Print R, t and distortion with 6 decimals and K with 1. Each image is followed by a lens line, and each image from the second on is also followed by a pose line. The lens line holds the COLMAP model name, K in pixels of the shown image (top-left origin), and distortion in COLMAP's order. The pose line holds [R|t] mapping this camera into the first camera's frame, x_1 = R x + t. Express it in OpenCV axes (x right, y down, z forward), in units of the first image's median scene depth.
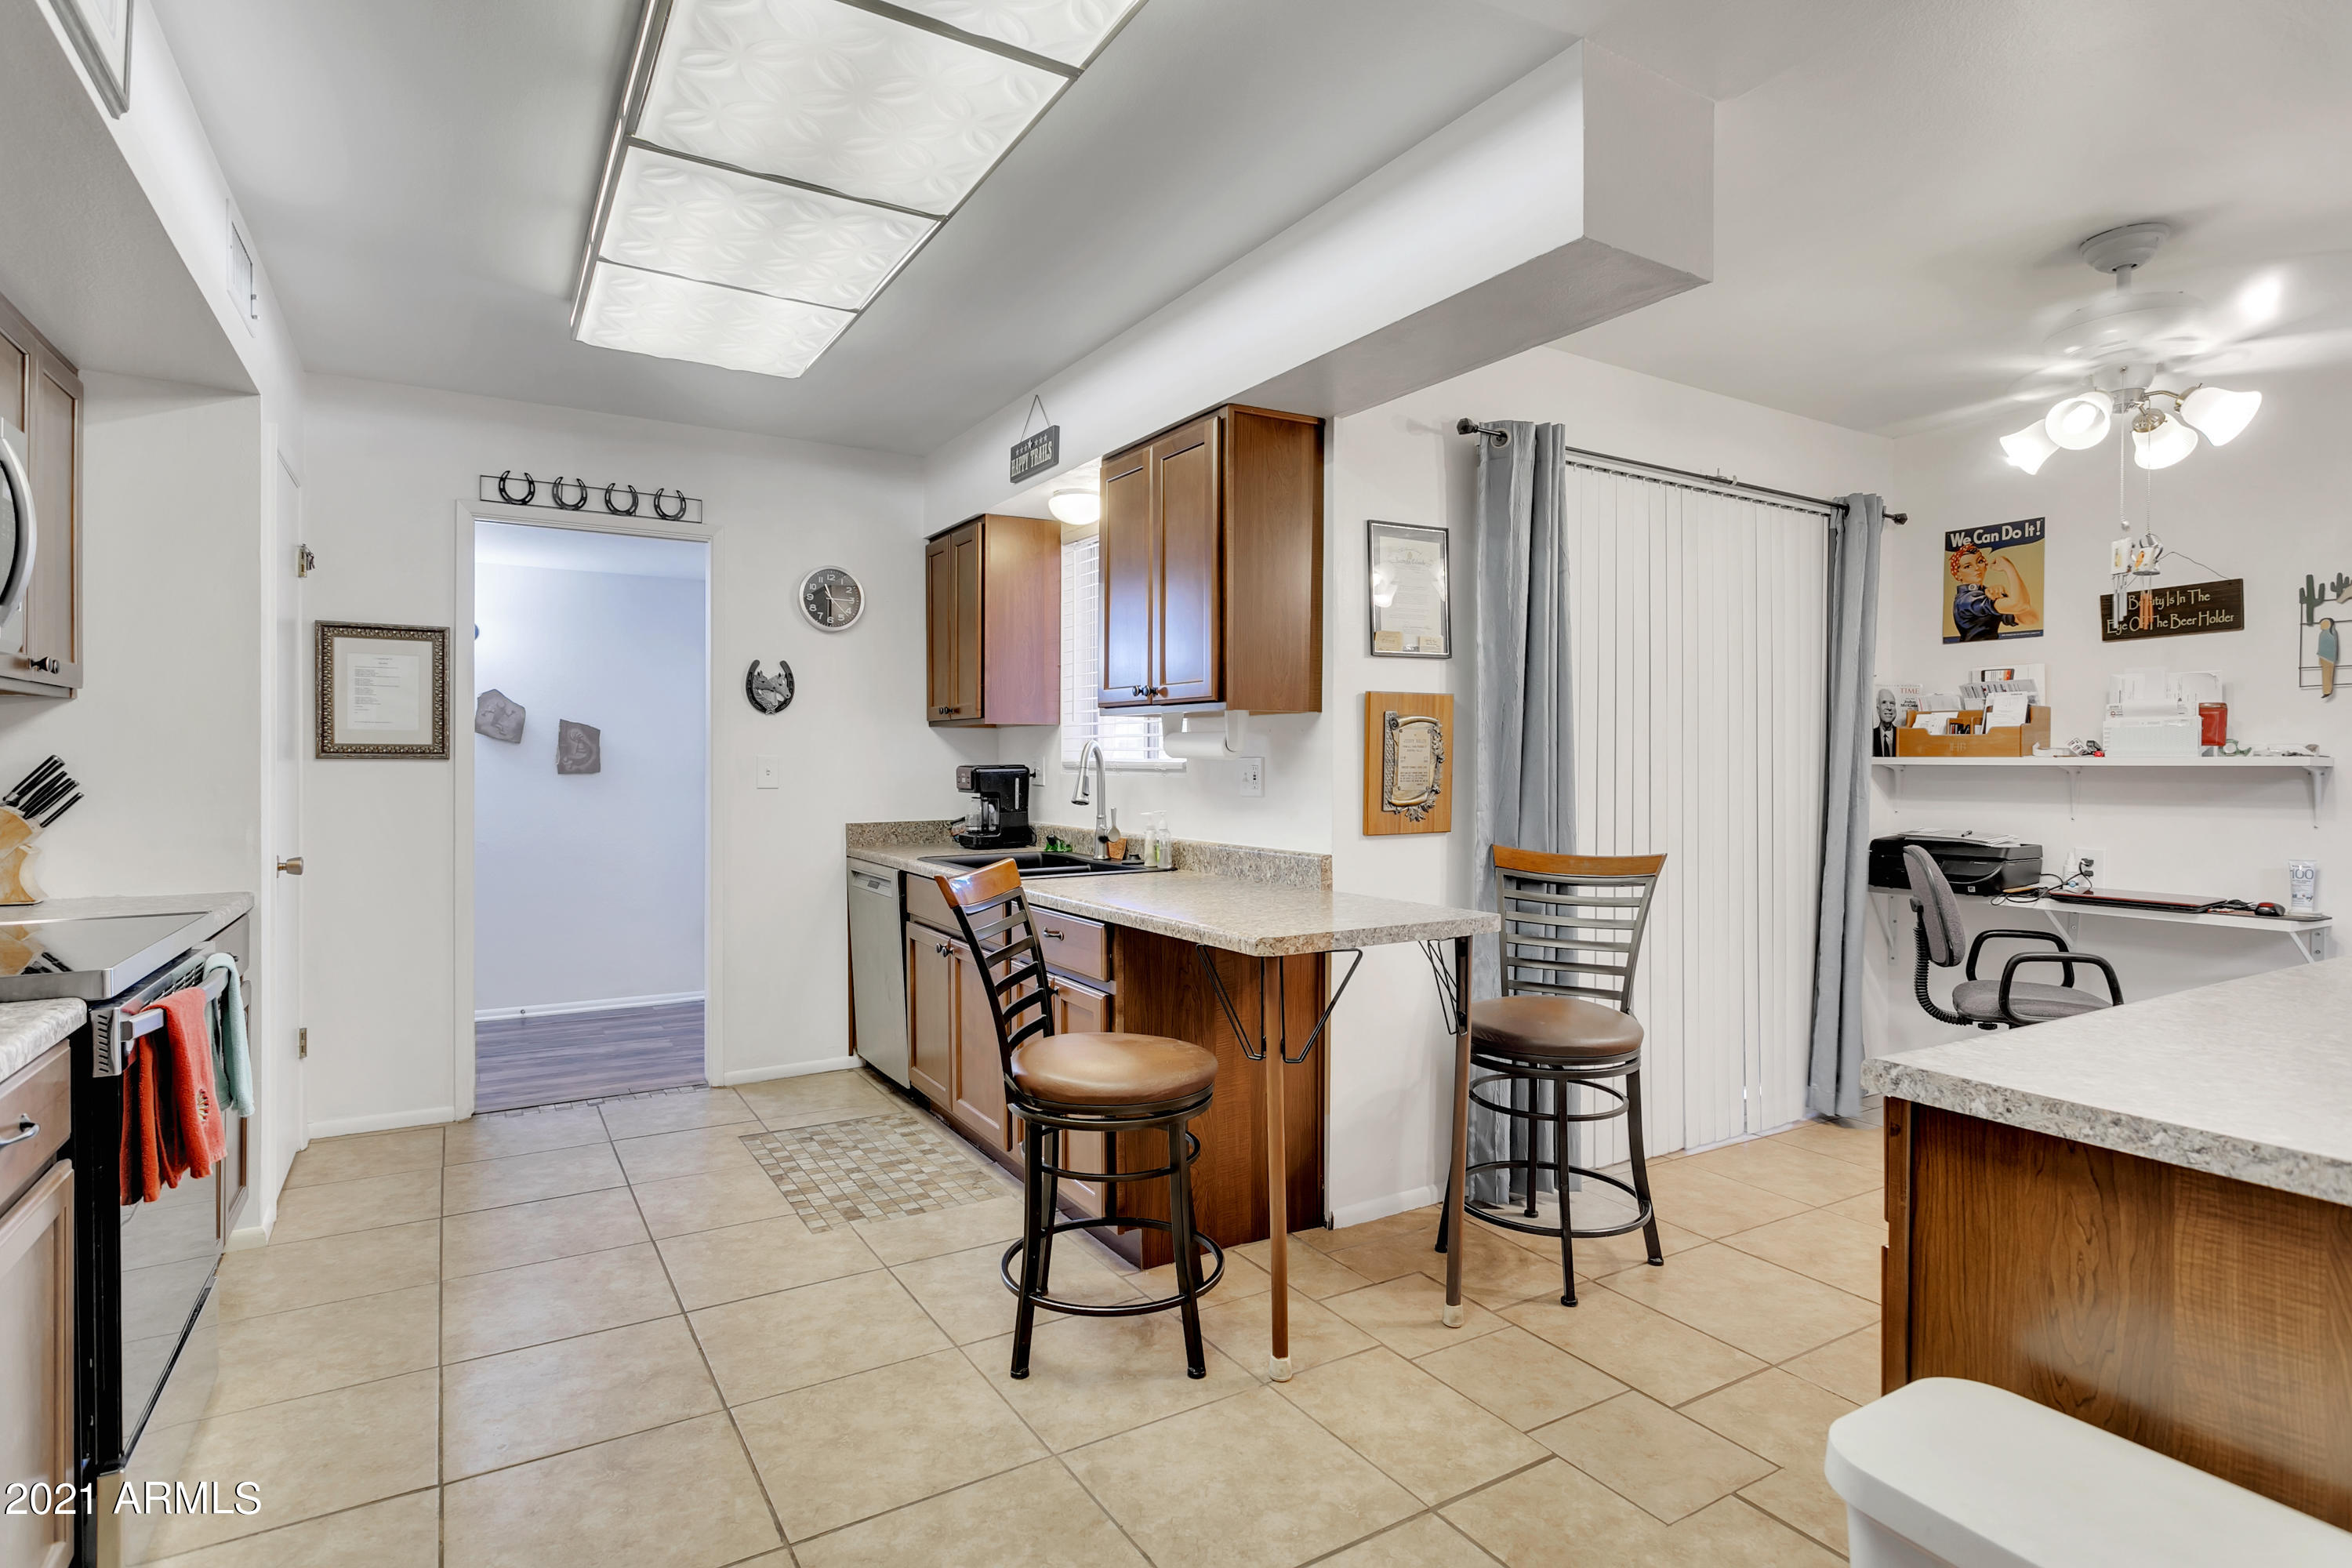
lens RADIAL K [[1194.2, 0, 1185.0], [0, 1194.2, 770.1], [0, 0, 1]] dist [0.000422, 0.002032]
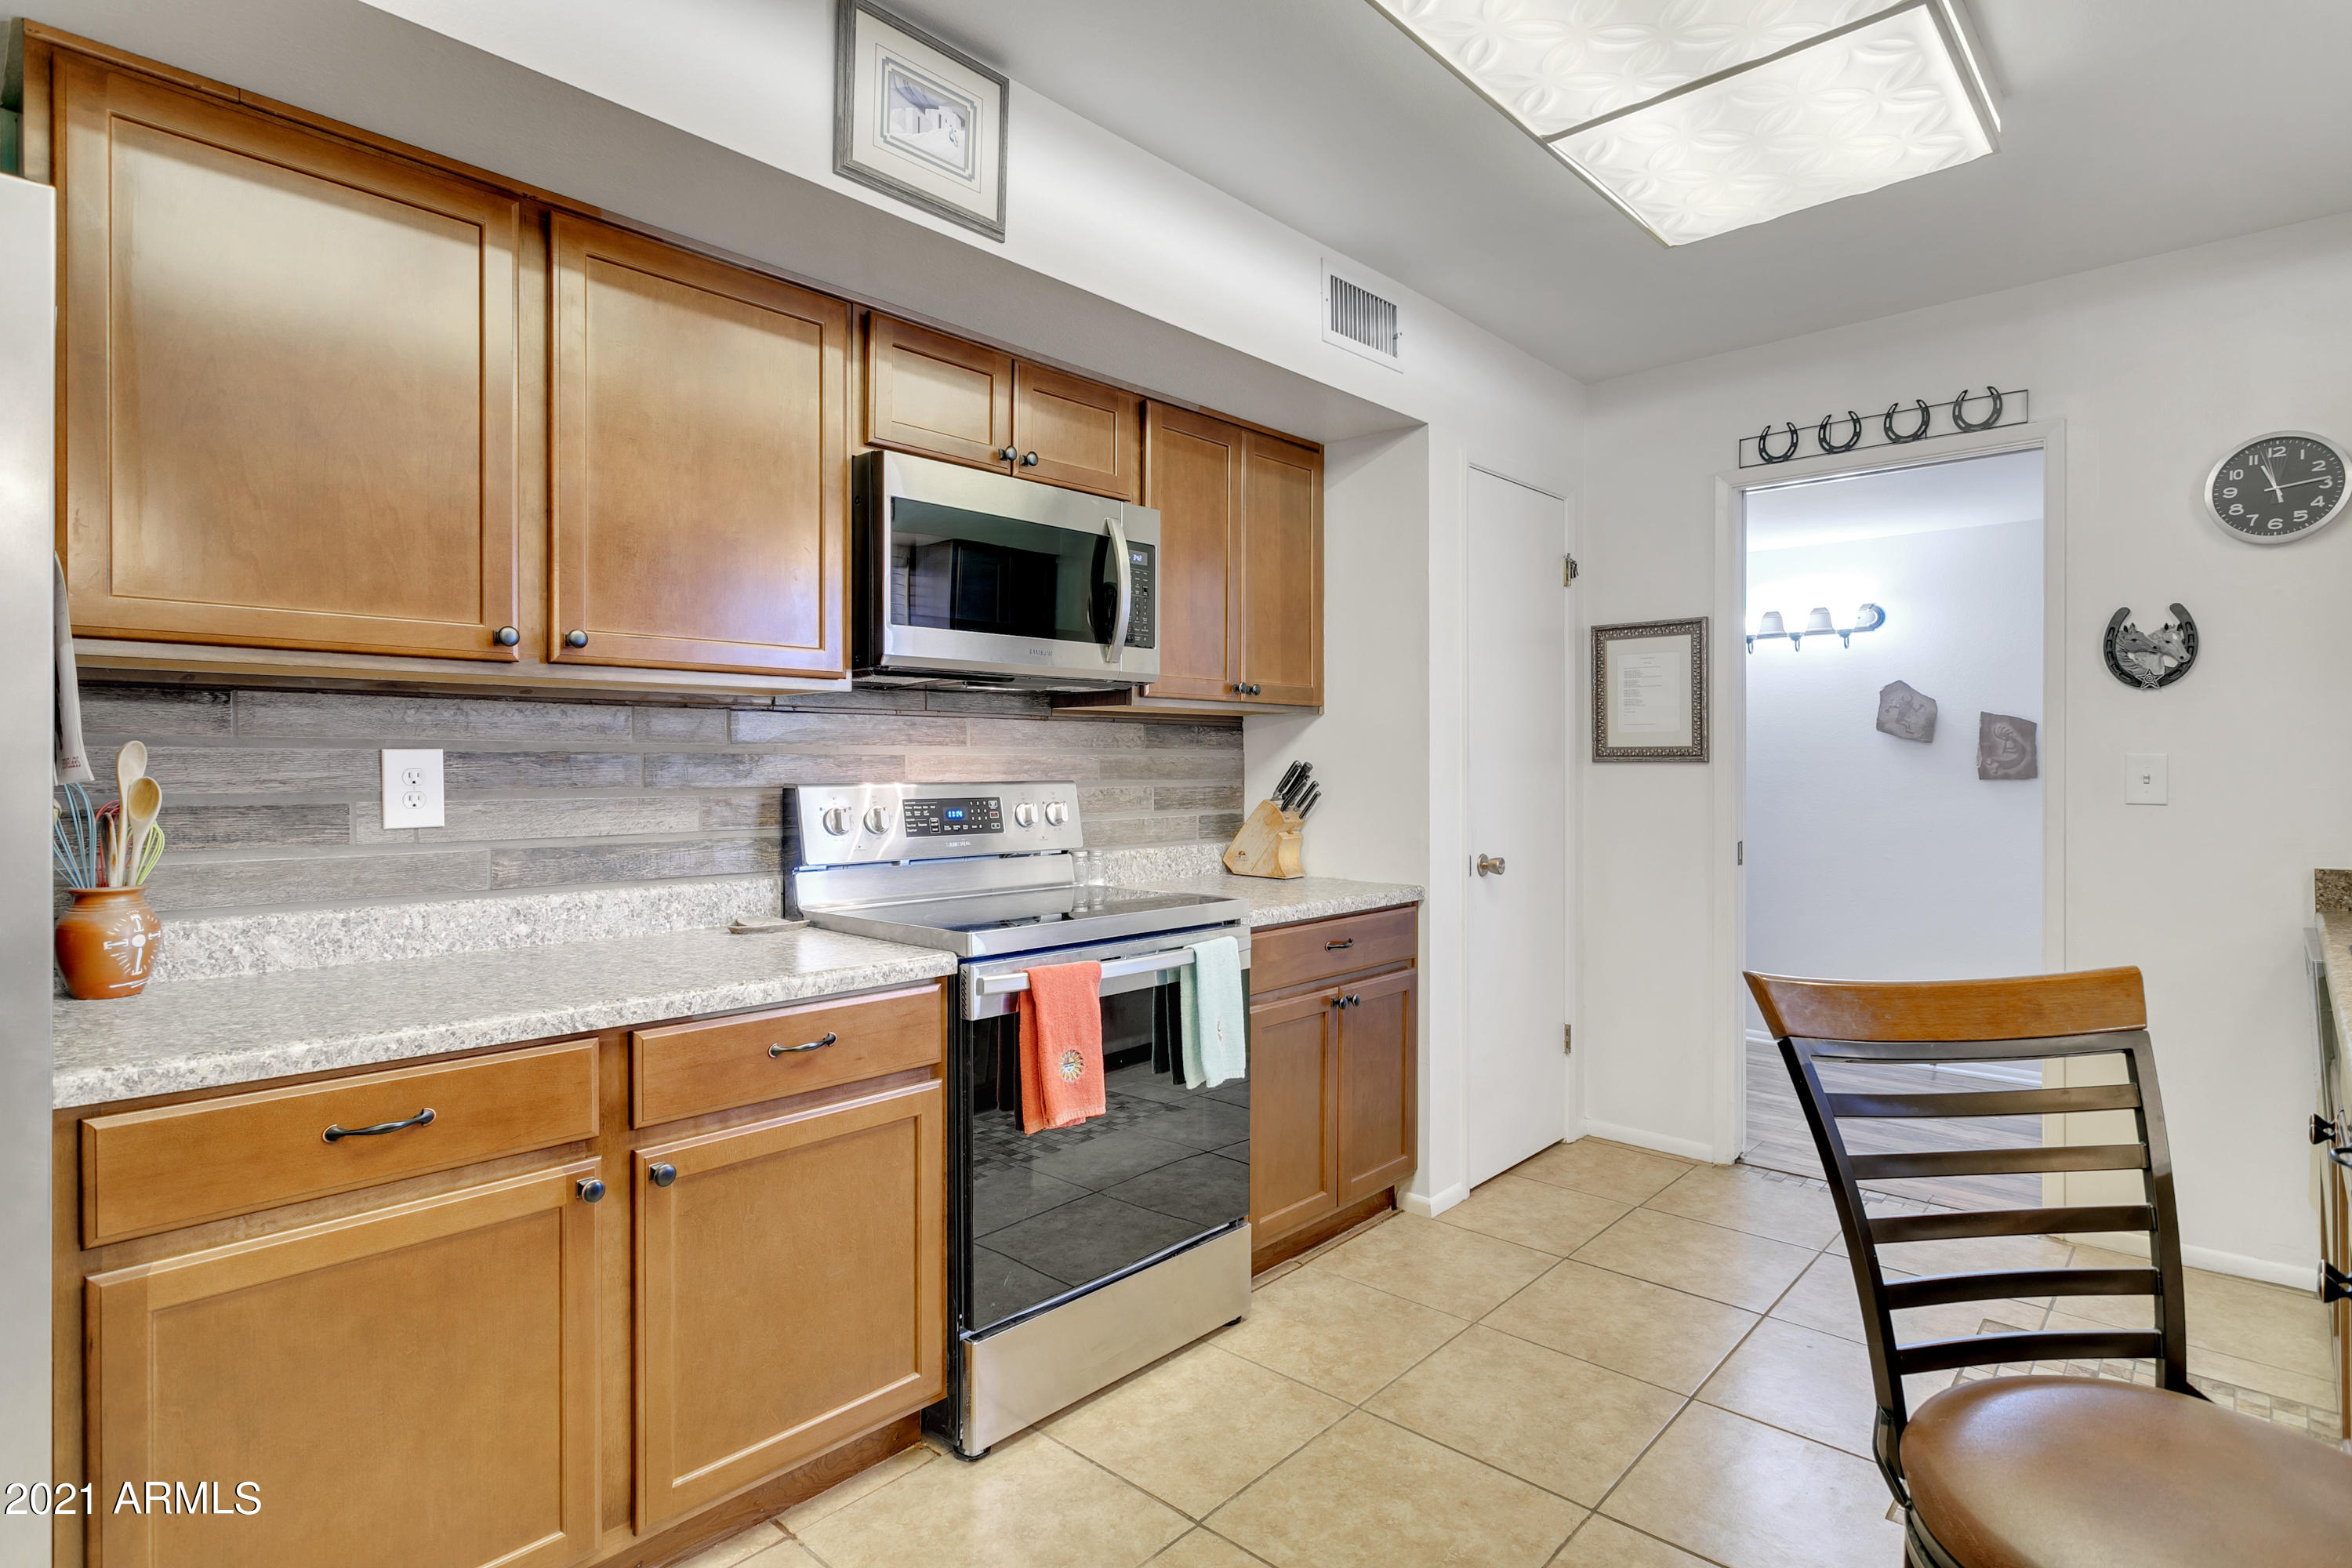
lens RADIAL K [[1194.2, 0, 1178.3], [0, 1194.2, 771.1], [0, 0, 1]] dist [0.000422, 0.002032]
pose [[0.274336, 0.001872, -0.961632, 0.147282], [-0.004169, 0.999991, 0.000757, -0.001351], [0.961625, 0.003802, 0.274341, 0.368932]]
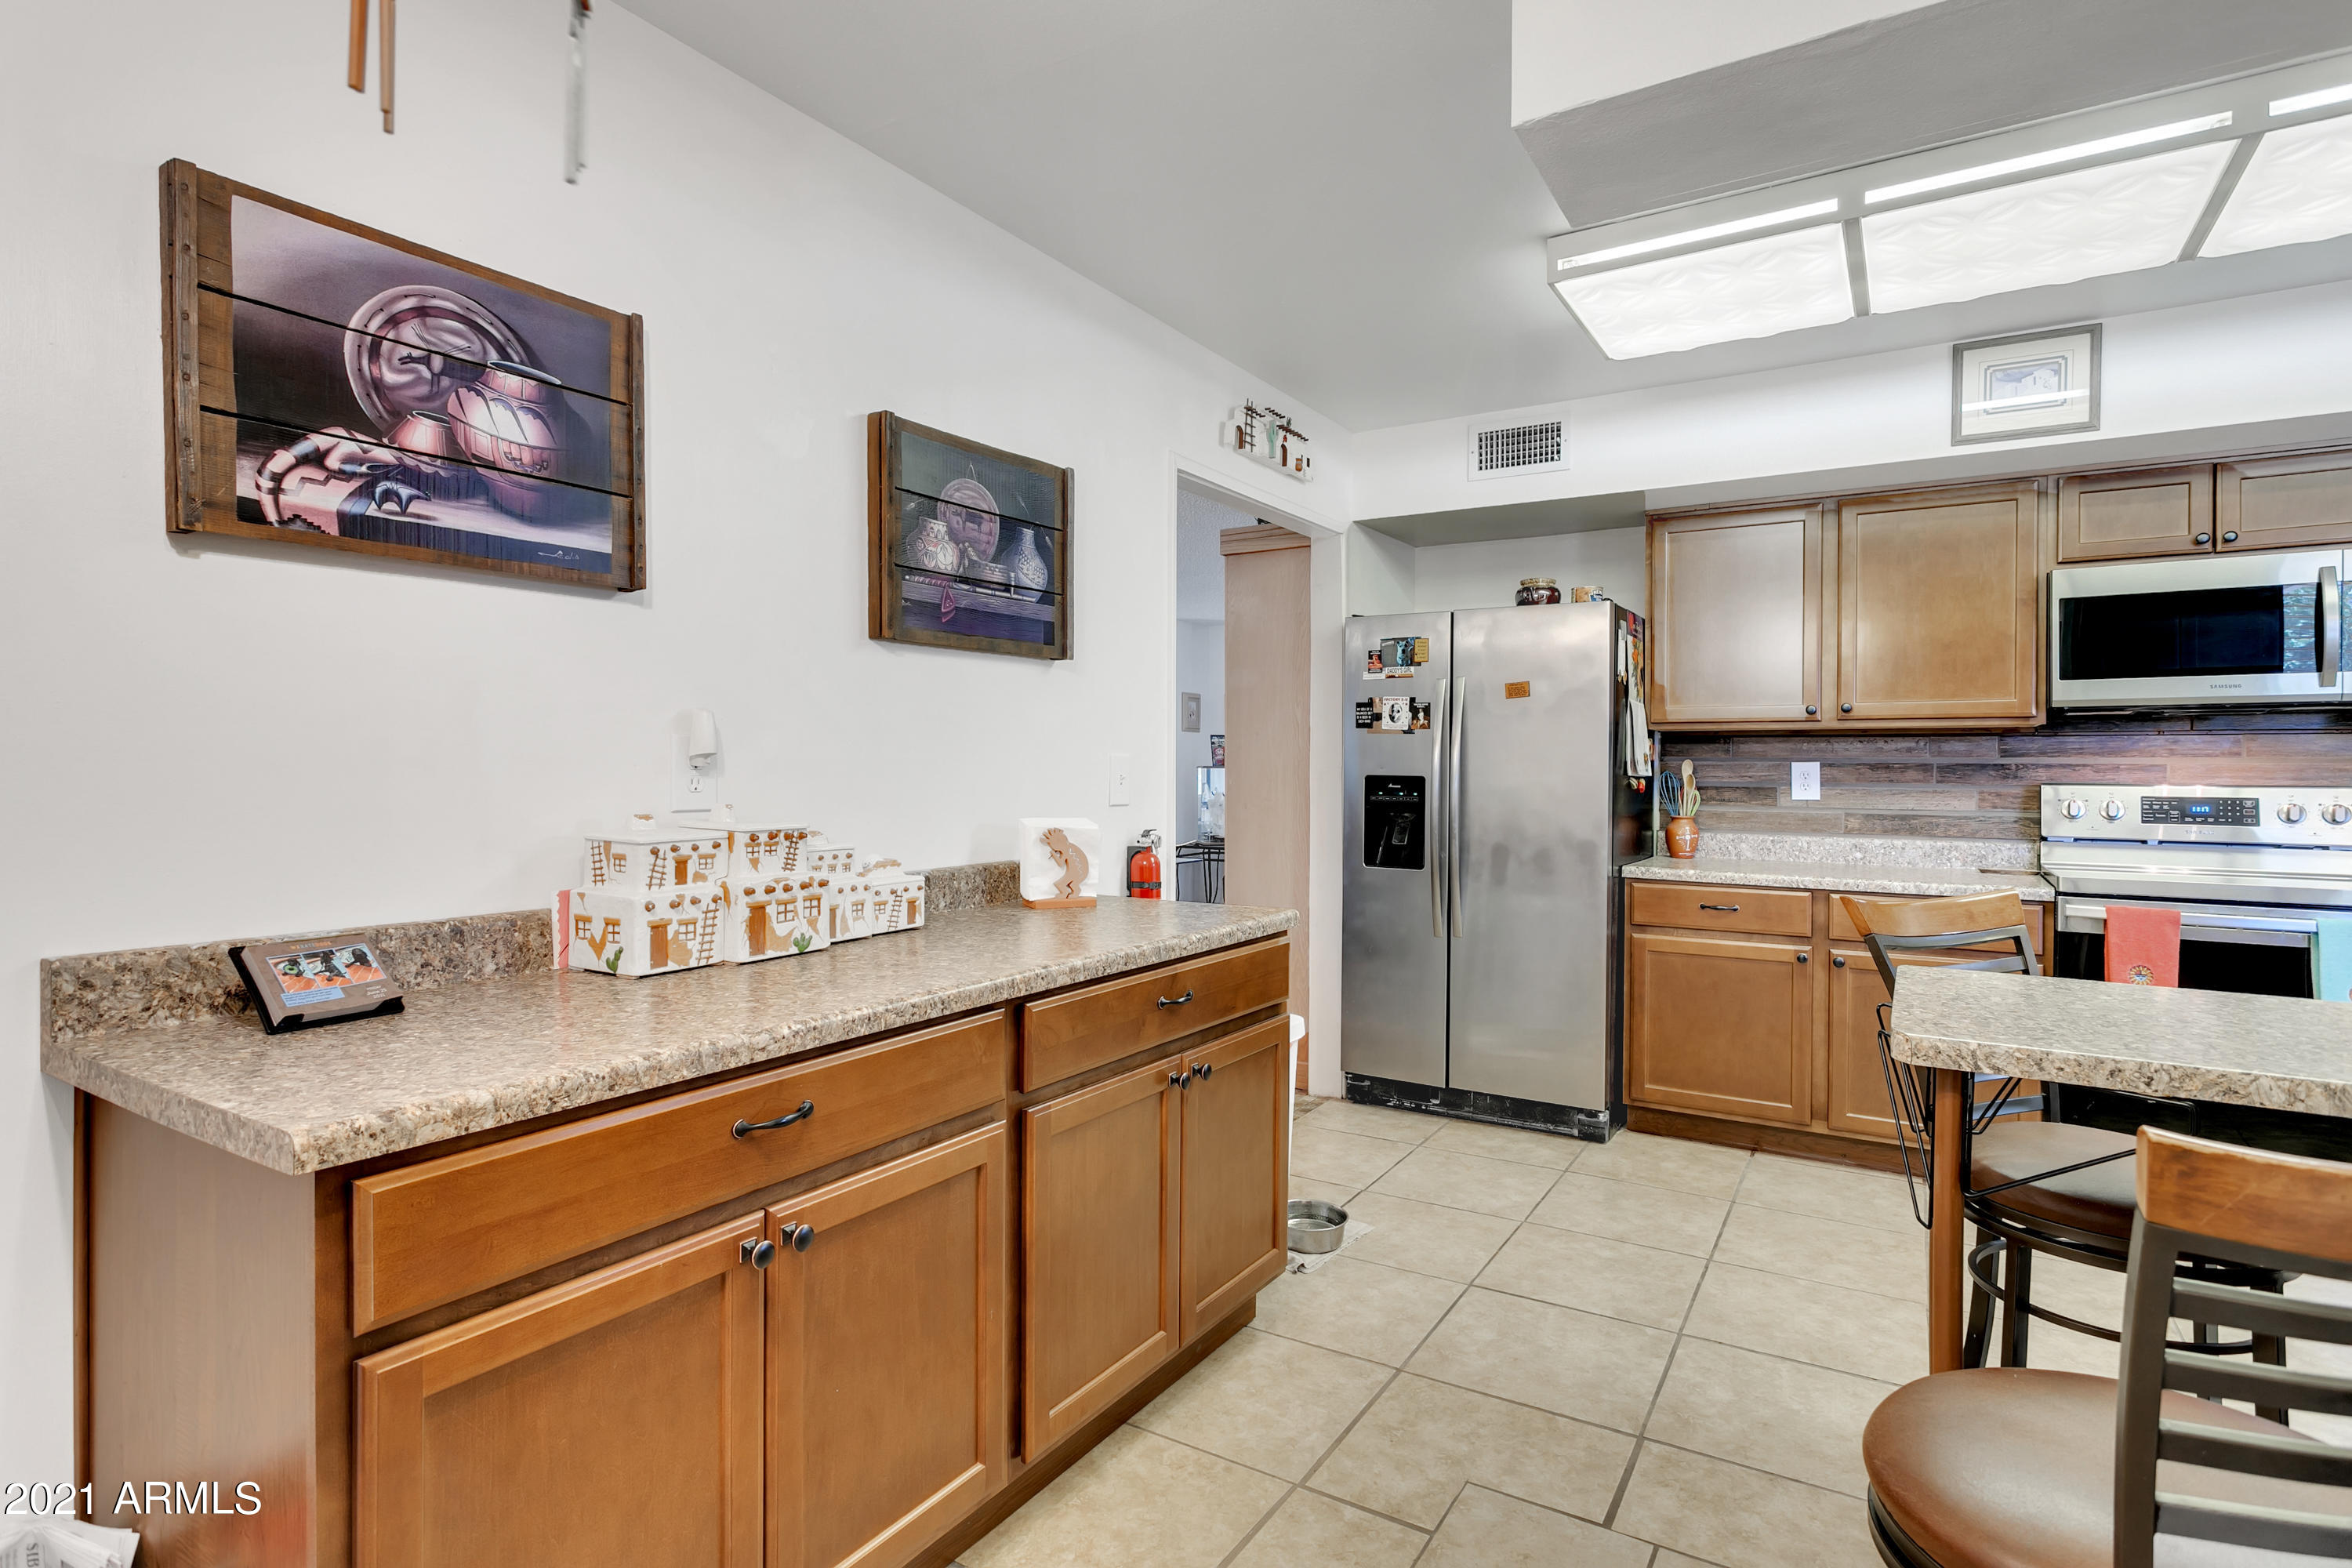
lens RADIAL K [[1194.2, 0, 1176.3], [0, 1194.2, 774.3], [0, 0, 1]] dist [0.000422, 0.002032]
pose [[-0.894414, -0.007352, -0.447180, 0.543505], [-0.011766, 0.999906, 0.007093, 0.000740], [0.447086, 0.011606, -0.894416, 0.893768]]
